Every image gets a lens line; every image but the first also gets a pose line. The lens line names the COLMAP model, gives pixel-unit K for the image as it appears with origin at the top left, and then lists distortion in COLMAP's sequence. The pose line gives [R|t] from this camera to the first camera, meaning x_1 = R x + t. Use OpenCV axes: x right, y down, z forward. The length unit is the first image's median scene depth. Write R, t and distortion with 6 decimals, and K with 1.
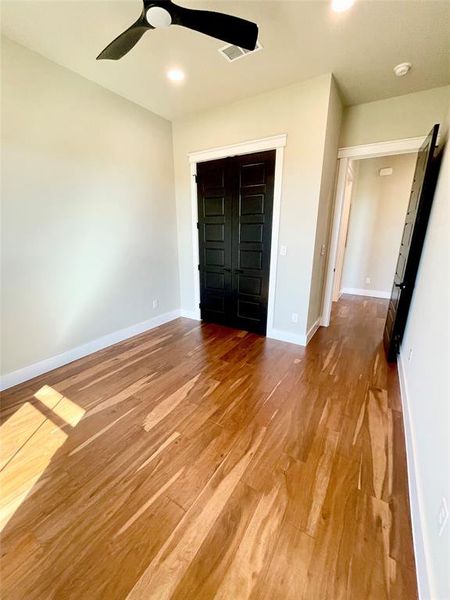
lens RADIAL K [[244.9, 0, 225.0], [0, 244.9, 300.0], [0, 0, 1]] dist [-0.002759, -0.000050]
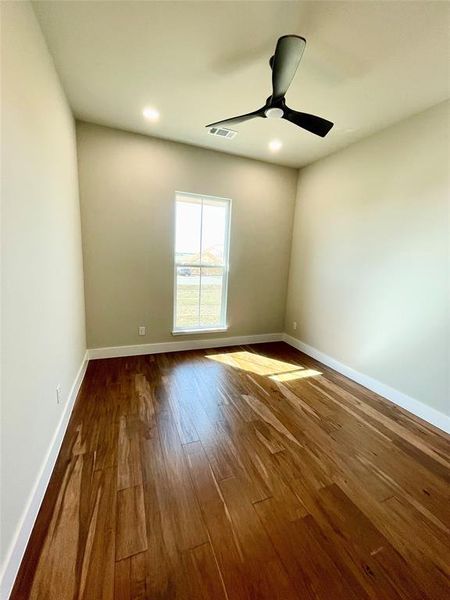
lens RADIAL K [[244.9, 0, 225.0], [0, 244.9, 300.0], [0, 0, 1]] dist [-0.002759, -0.000050]
pose [[-0.585551, 0.109282, -0.803236, 0.644510], [-0.267840, 0.909141, 0.318944, -0.316447], [0.765109, 0.401896, -0.503078, 1.087963]]
